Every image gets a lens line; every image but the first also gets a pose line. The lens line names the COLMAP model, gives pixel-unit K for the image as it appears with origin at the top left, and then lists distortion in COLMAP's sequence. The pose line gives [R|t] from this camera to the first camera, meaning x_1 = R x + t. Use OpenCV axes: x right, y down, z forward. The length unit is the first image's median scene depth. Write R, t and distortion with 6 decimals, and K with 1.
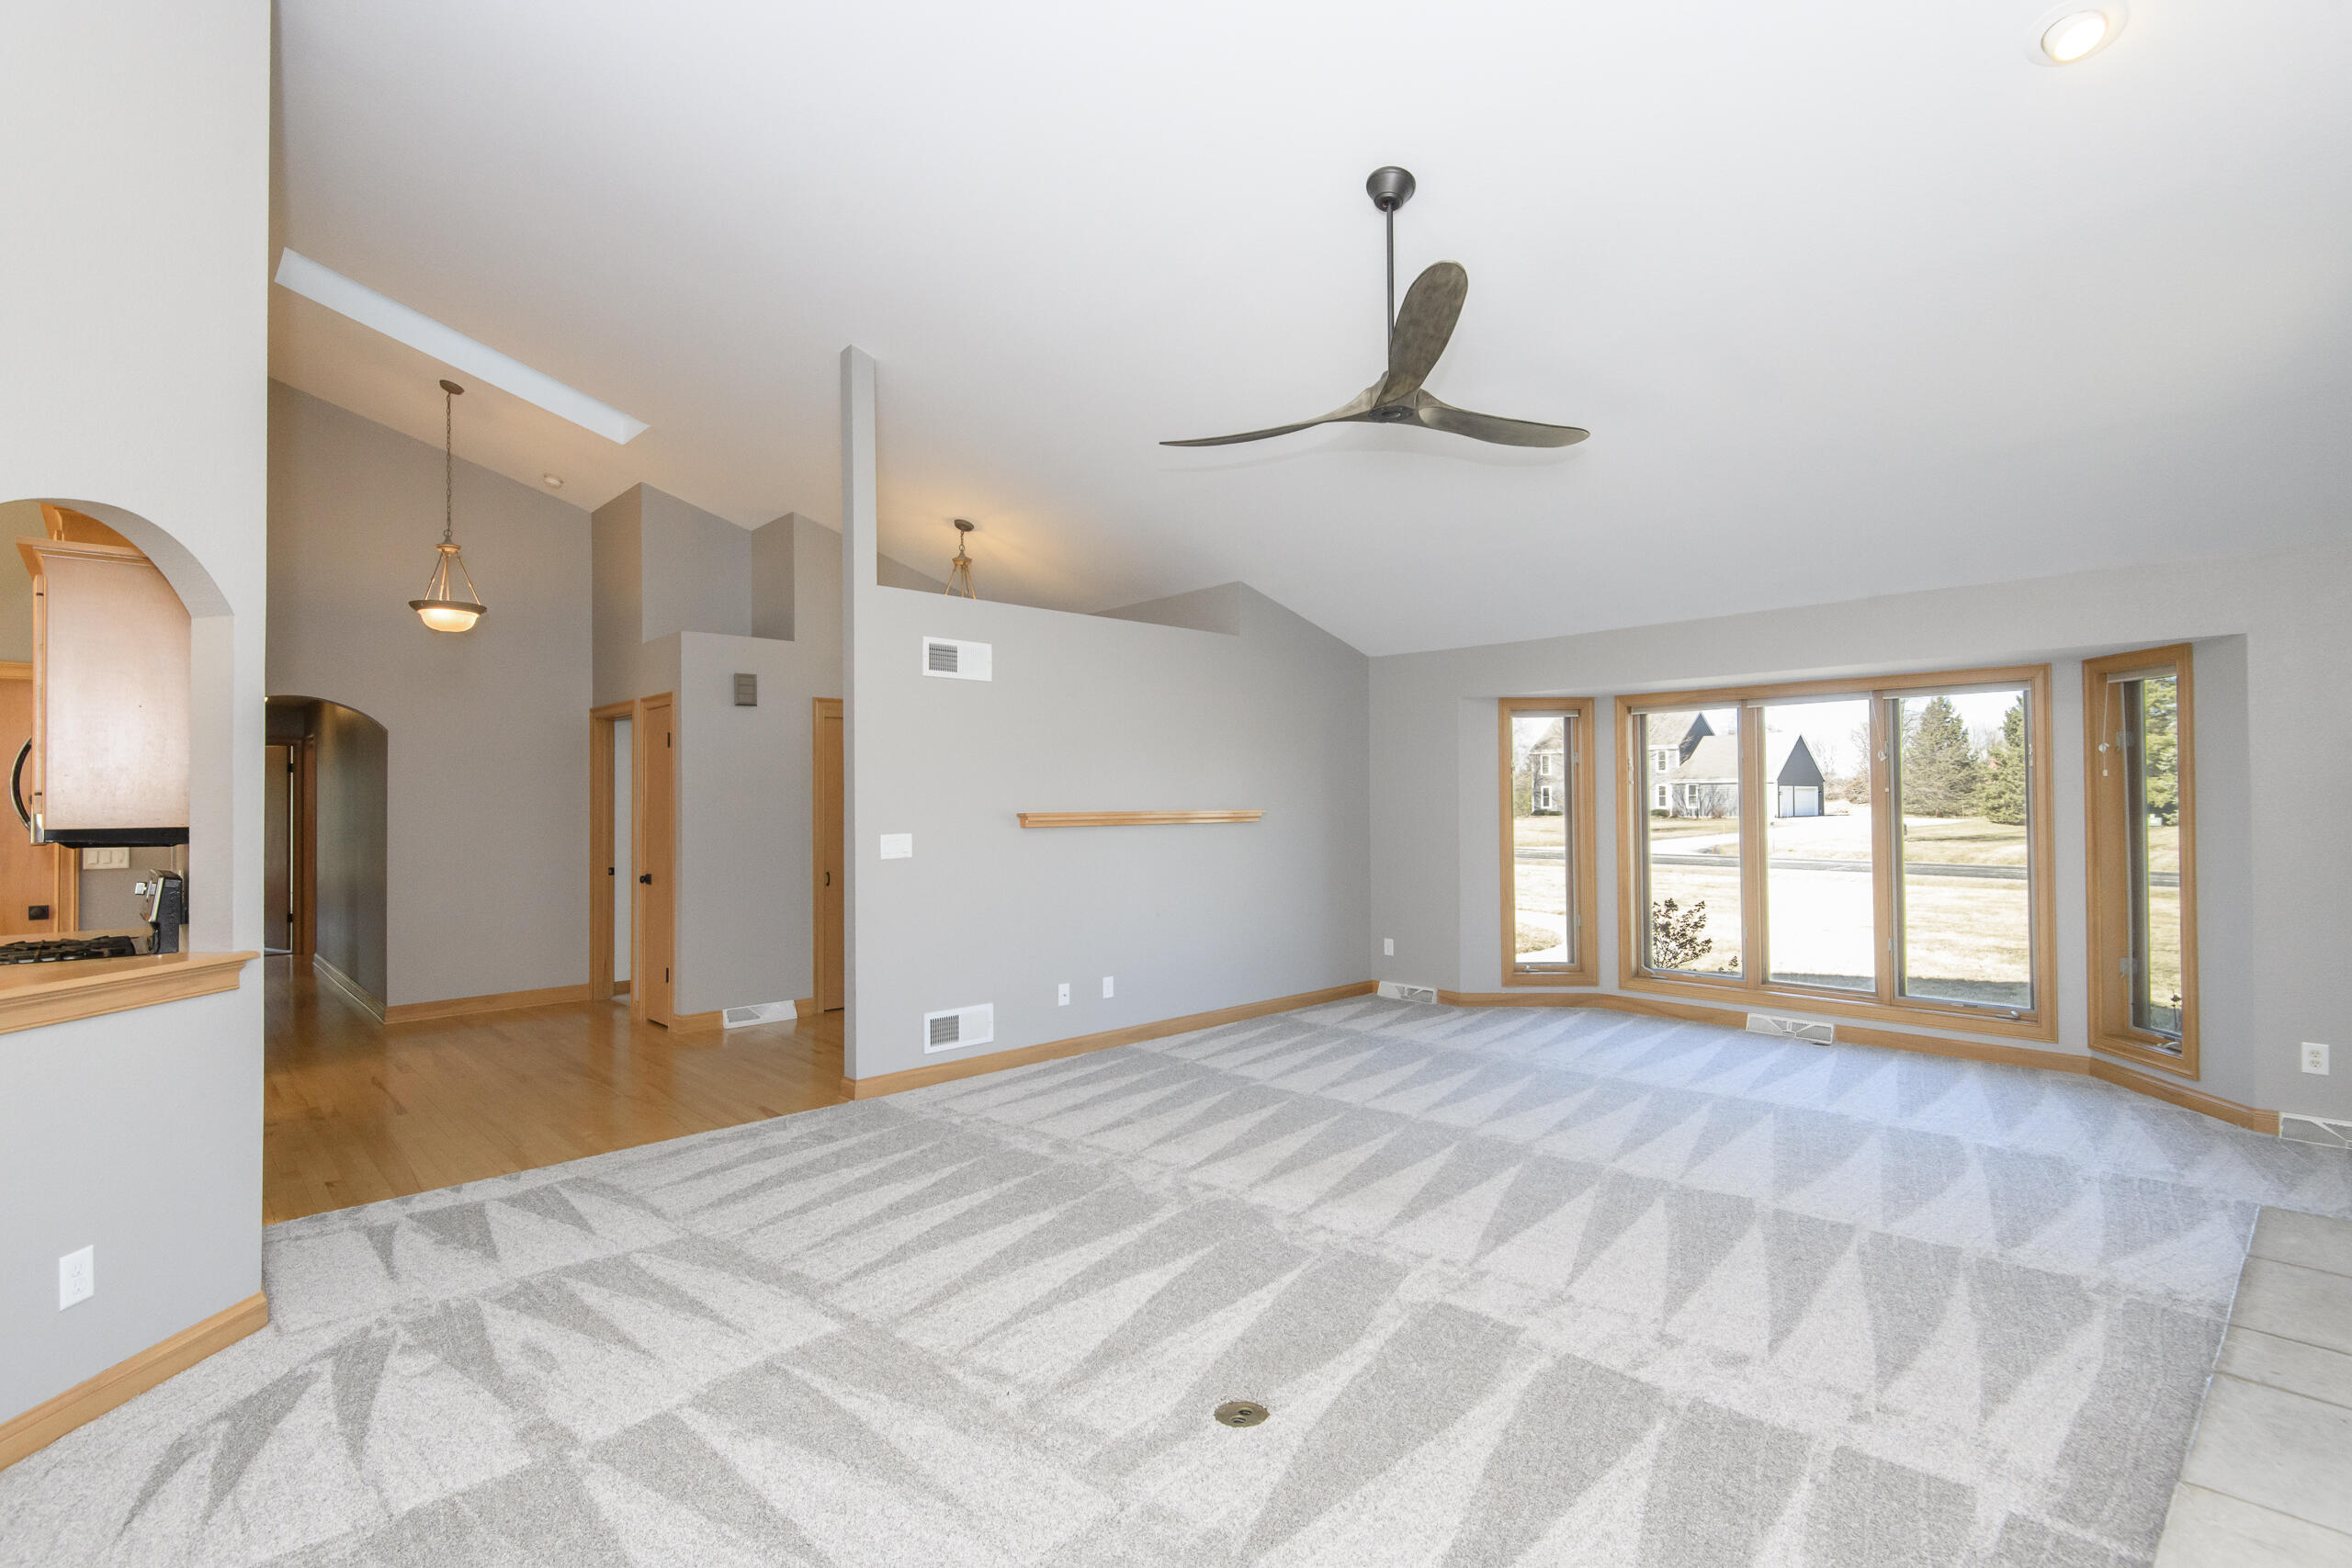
lens RADIAL K [[1091.4, 0, 1144.6], [0, 1091.4, 774.1], [0, 0, 1]] dist [-0.001335, 0.000065]
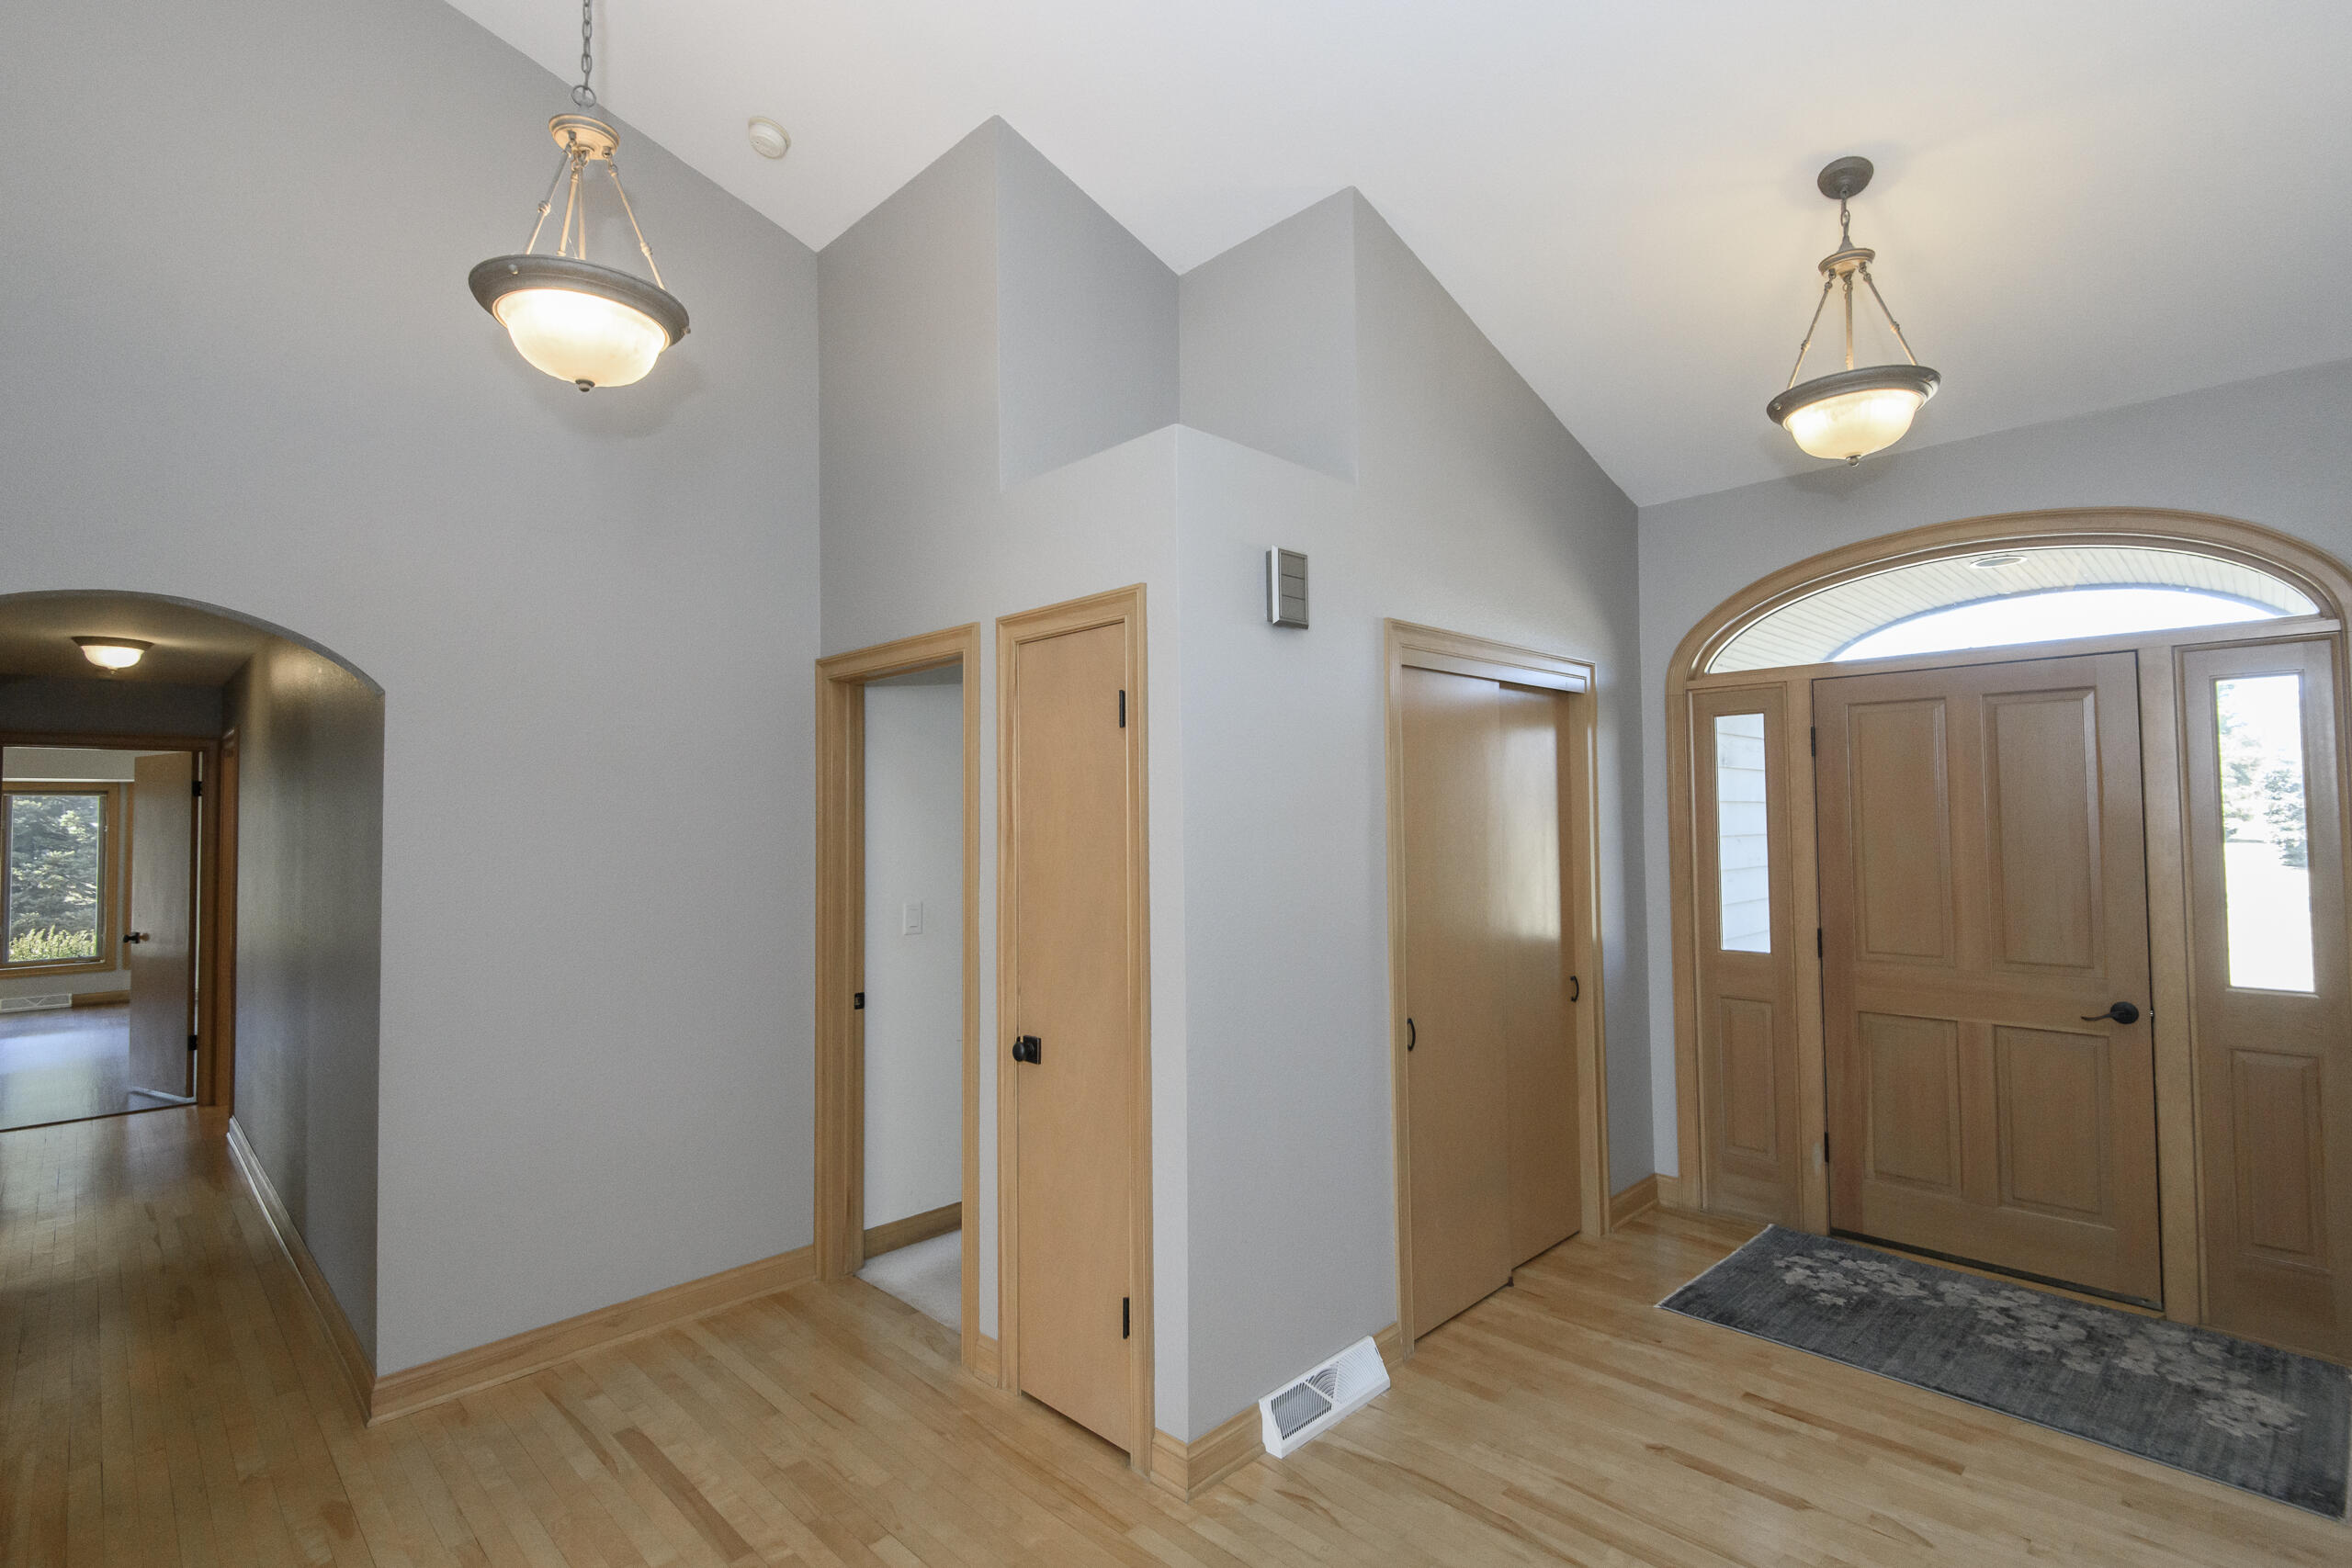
lens RADIAL K [[1103.5, 0, 1180.8], [0, 1103.5, 791.8], [0, 0, 1]] dist [0.016020, -0.000095]
pose [[0.999446, -0.002426, 0.033179, -0.258557], [0.002516, 0.999993, -0.002659, -0.000502], [-0.033172, 0.002741, 0.999446, 0.363265]]
